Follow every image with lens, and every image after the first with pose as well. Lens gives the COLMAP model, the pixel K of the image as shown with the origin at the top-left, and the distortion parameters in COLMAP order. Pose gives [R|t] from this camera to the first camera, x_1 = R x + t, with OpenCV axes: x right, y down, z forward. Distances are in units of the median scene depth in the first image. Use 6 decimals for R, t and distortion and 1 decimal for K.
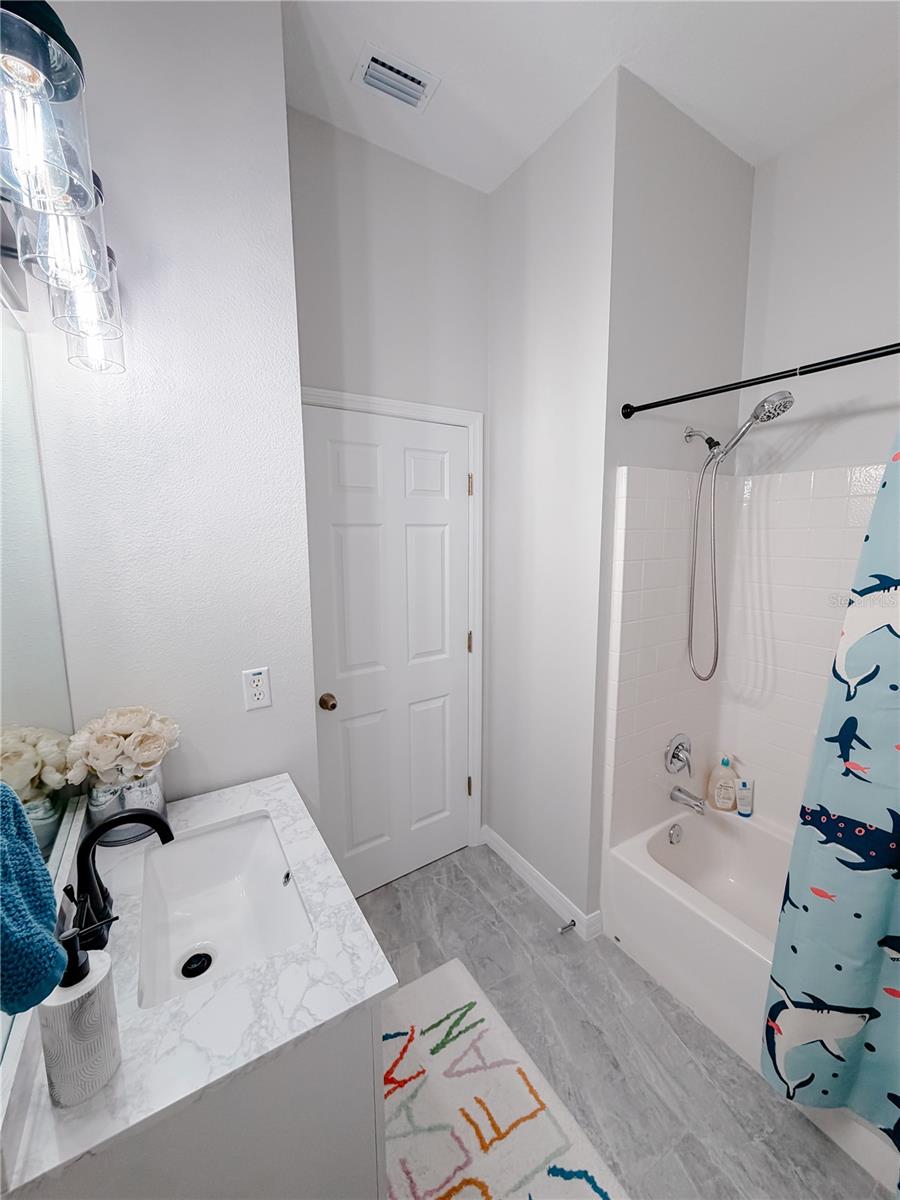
lens RADIAL K [[477.1, 0, 455.6], [0, 477.1, 596.7], [0, 0, 1]] dist [-0.002819, 0.000899]
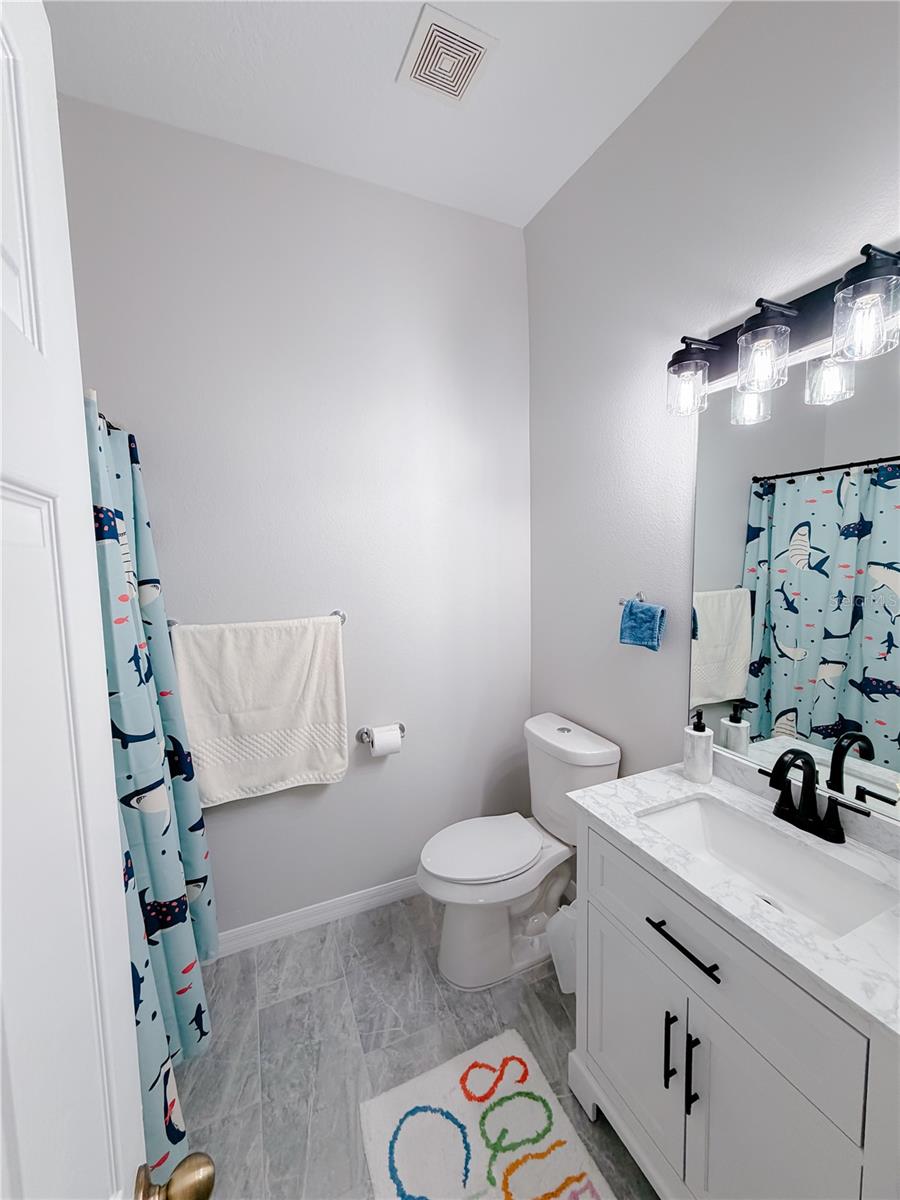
lens RADIAL K [[477.1, 0, 455.6], [0, 477.1, 596.7], [0, 0, 1]] dist [-0.002819, 0.000899]
pose [[-0.991837, 0.009275, 0.127178, 0.033149], [0.038794, 0.972023, 0.231661, -0.209912], [-0.121471, 0.234704, -0.964447, 1.652773]]
